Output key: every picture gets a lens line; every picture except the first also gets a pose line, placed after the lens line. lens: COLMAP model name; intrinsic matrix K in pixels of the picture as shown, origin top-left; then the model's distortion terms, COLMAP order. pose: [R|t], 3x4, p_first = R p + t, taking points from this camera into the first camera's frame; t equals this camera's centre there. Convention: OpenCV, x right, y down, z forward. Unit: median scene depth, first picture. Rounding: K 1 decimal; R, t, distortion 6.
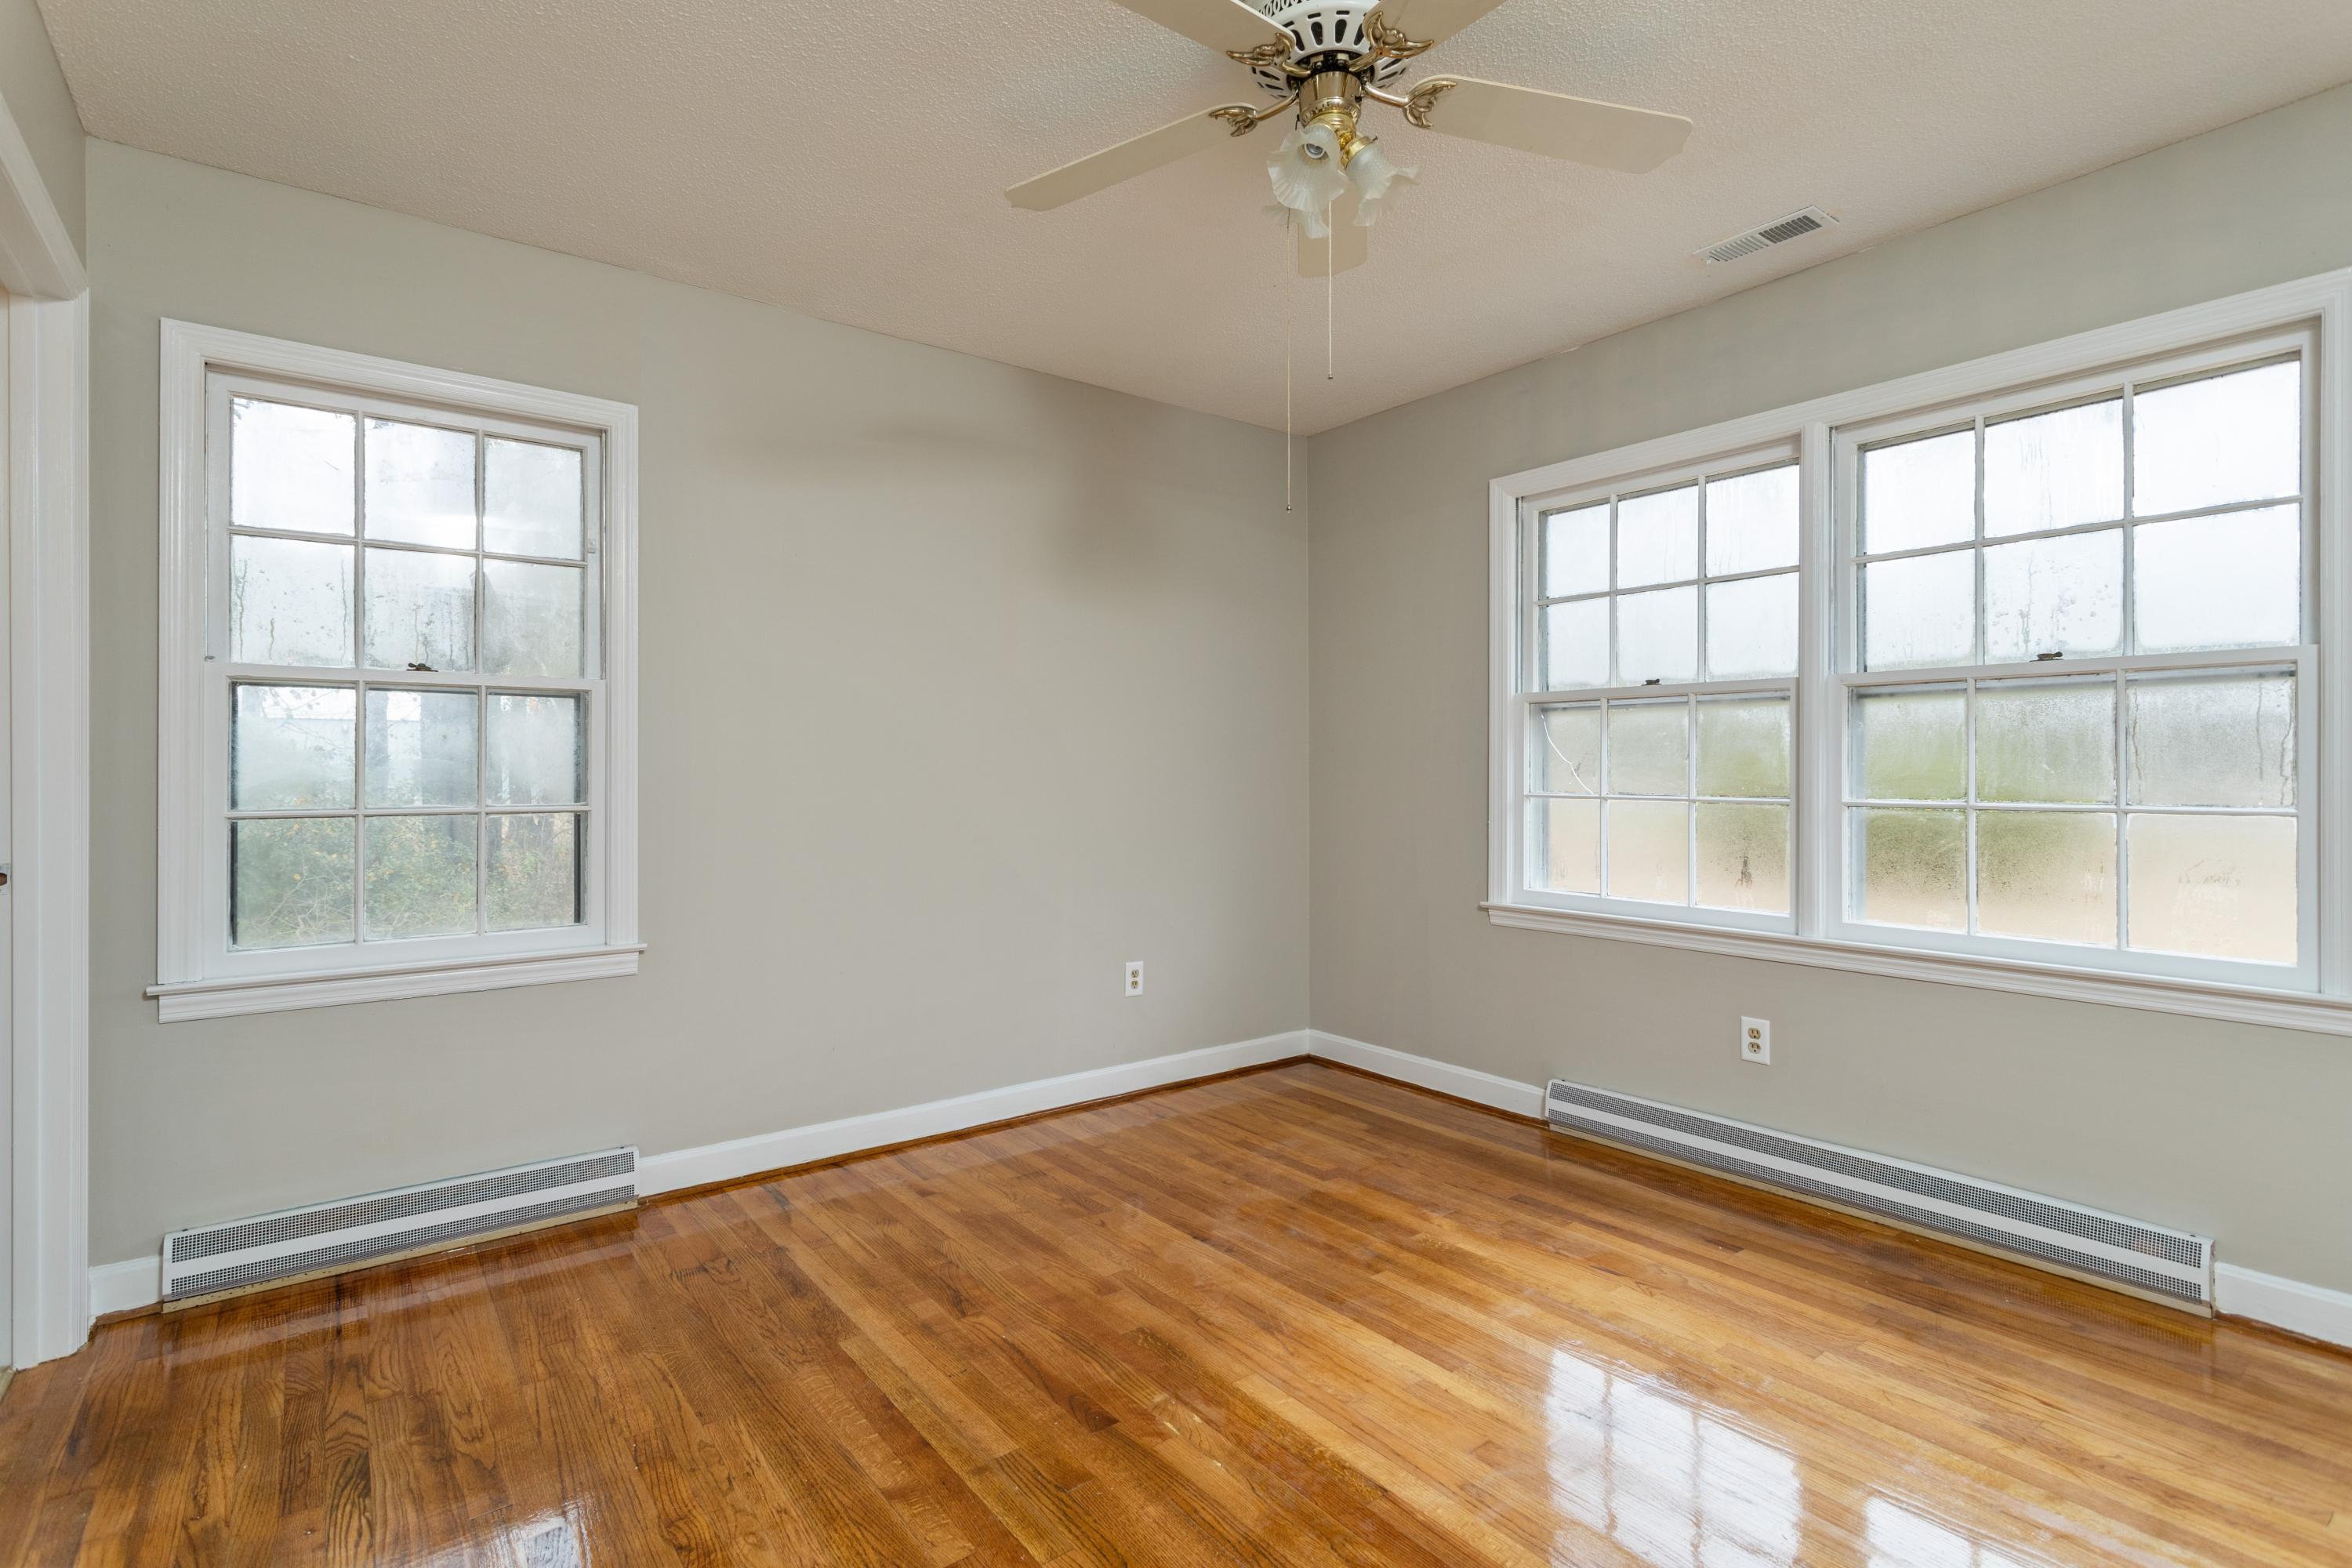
lens RADIAL K [[1109.9, 0, 1173.0], [0, 1109.9, 766.2], [0, 0, 1]] dist [0.000533, 0.000130]
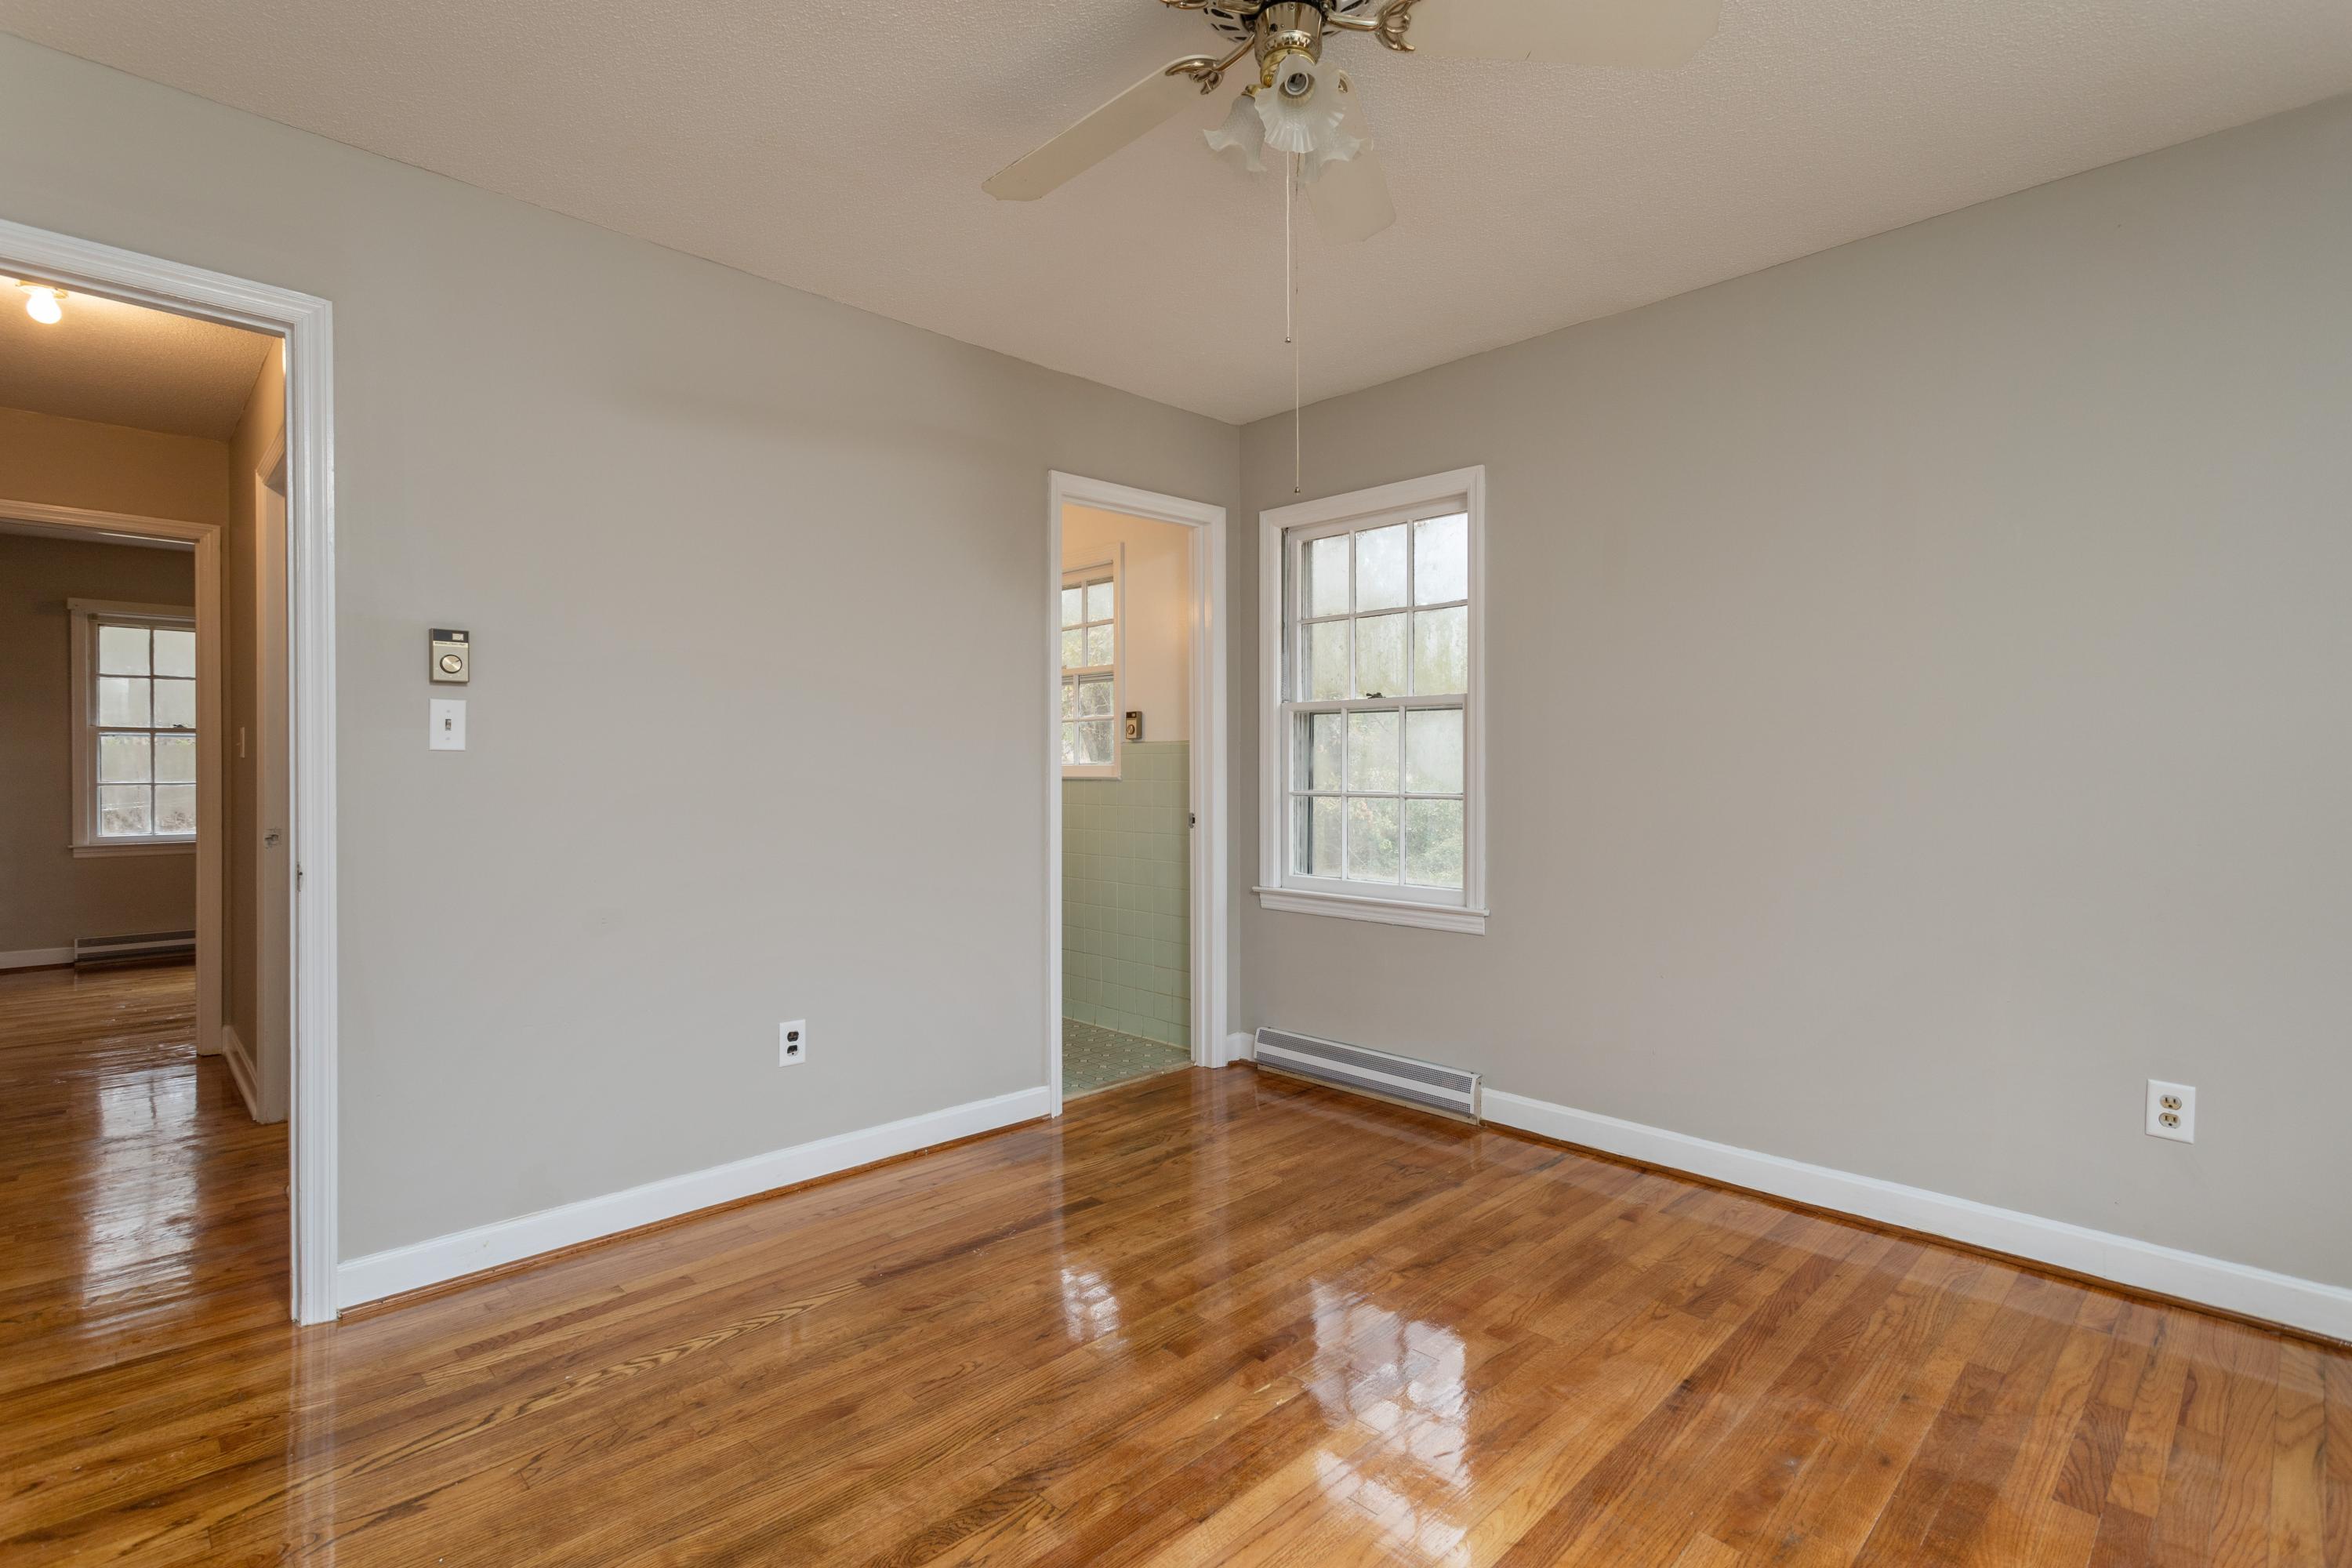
lens RADIAL K [[1113.4, 0, 1162.8], [0, 1113.4, 775.0], [0, 0, 1]] dist [-0.000449, 0.004906]
pose [[0.108555, 0.008394, -0.994055, 0.688598], [0.004801, 0.999948, 0.008968, 0.000680], [0.994079, -0.005746, 0.108509, 0.525642]]
